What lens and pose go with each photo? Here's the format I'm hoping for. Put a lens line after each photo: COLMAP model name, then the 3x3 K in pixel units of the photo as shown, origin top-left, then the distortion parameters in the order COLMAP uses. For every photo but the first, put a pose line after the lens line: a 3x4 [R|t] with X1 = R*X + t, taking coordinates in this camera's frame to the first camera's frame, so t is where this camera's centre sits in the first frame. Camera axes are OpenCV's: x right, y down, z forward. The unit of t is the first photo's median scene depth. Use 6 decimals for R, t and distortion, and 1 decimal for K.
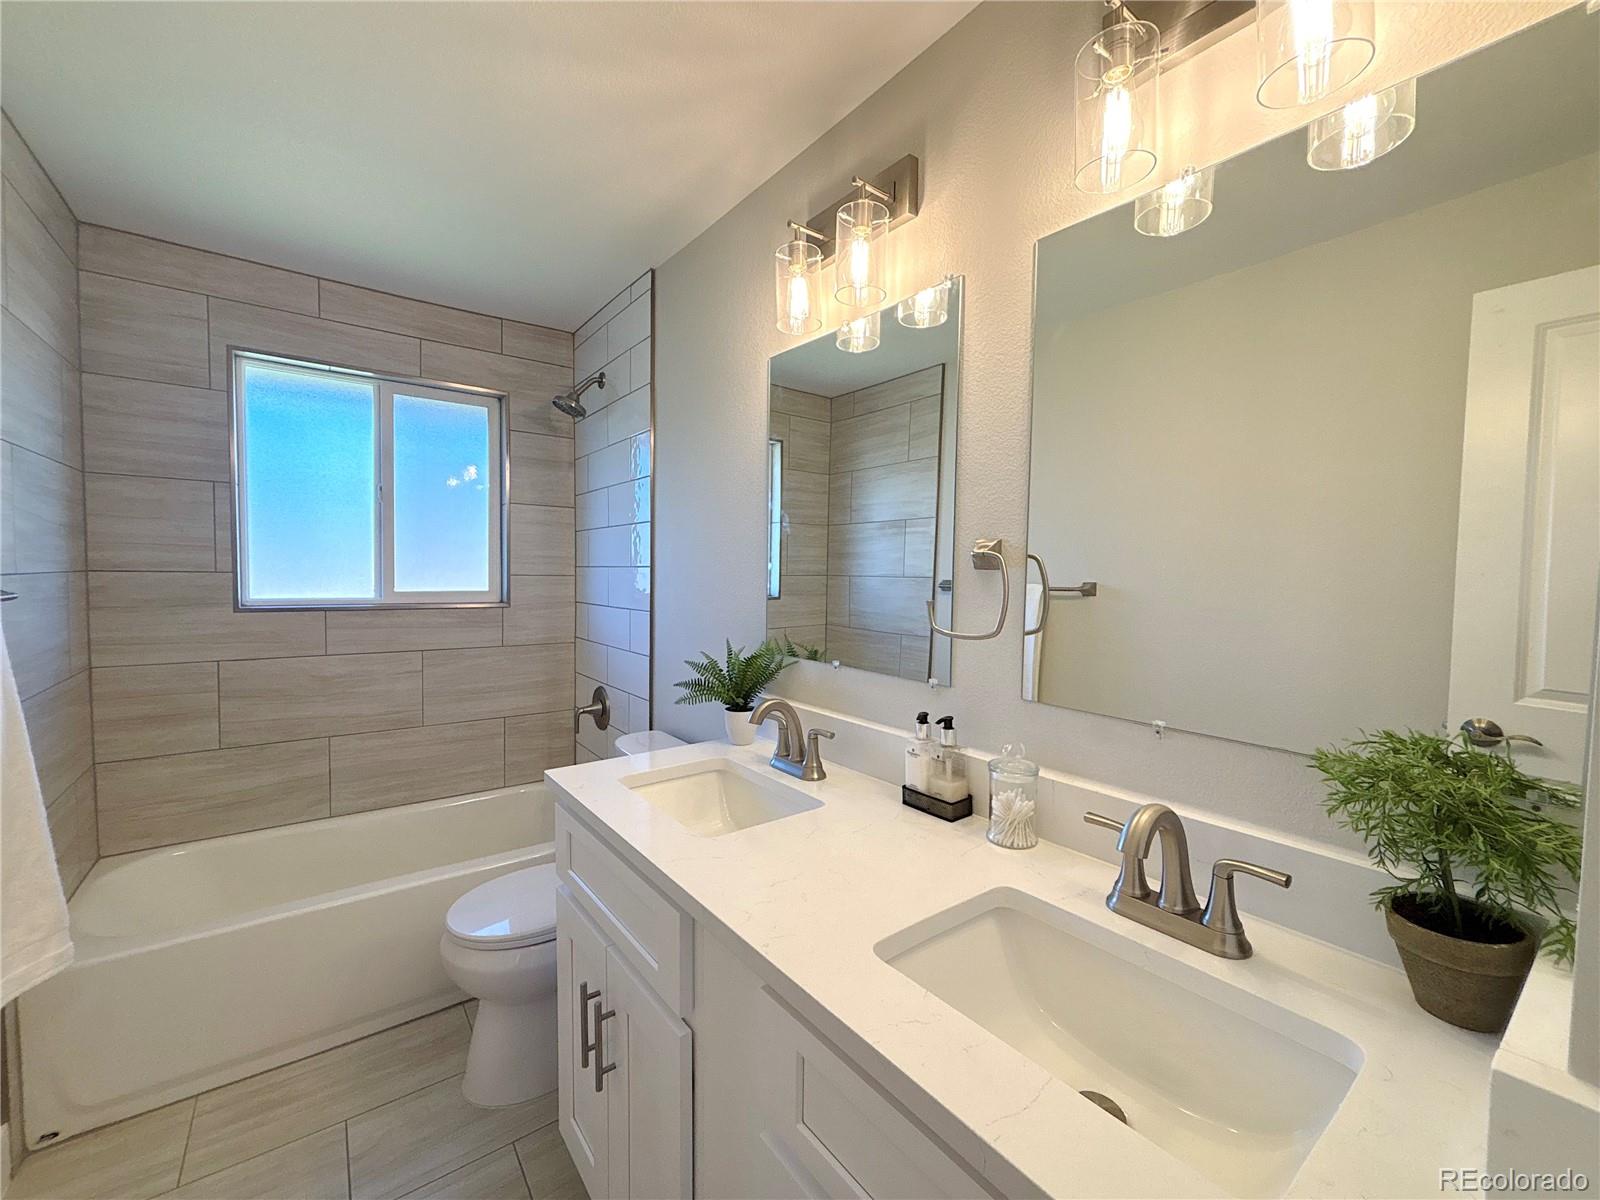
lens RADIAL K [[643.6, 0, 792.0], [0, 643.6, 600.8], [0, 0, 1]] dist [0.002027, -0.000246]
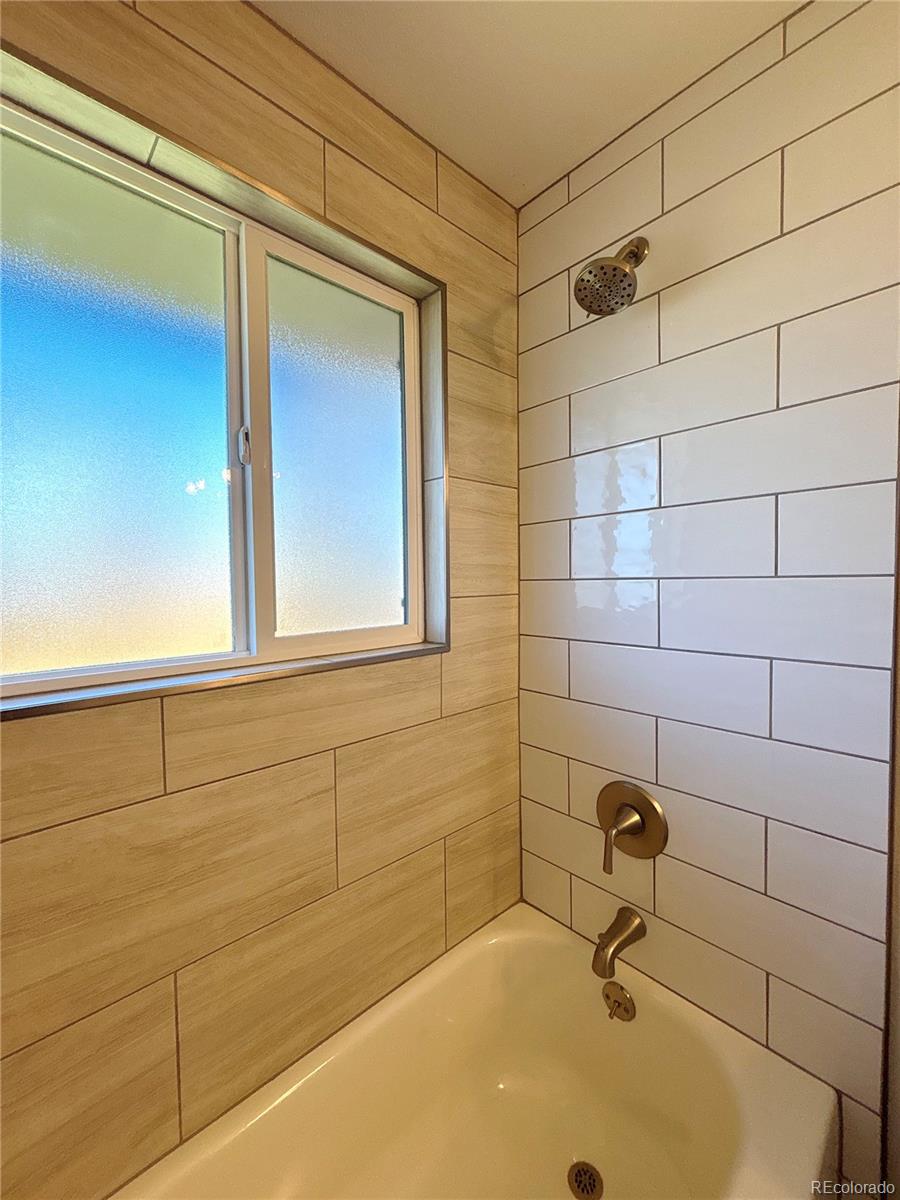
lens RADIAL K [[482.7, 0, 454.8], [0, 482.7, 600.8], [0, 0, 1]] dist [0.002027, -0.000246]
pose [[0.993187, -0.030201, 0.112553, -0.491751], [0.029714, 0.999540, 0.005996, -0.040218], [-0.112682, -0.002611, 0.993628, 0.569577]]
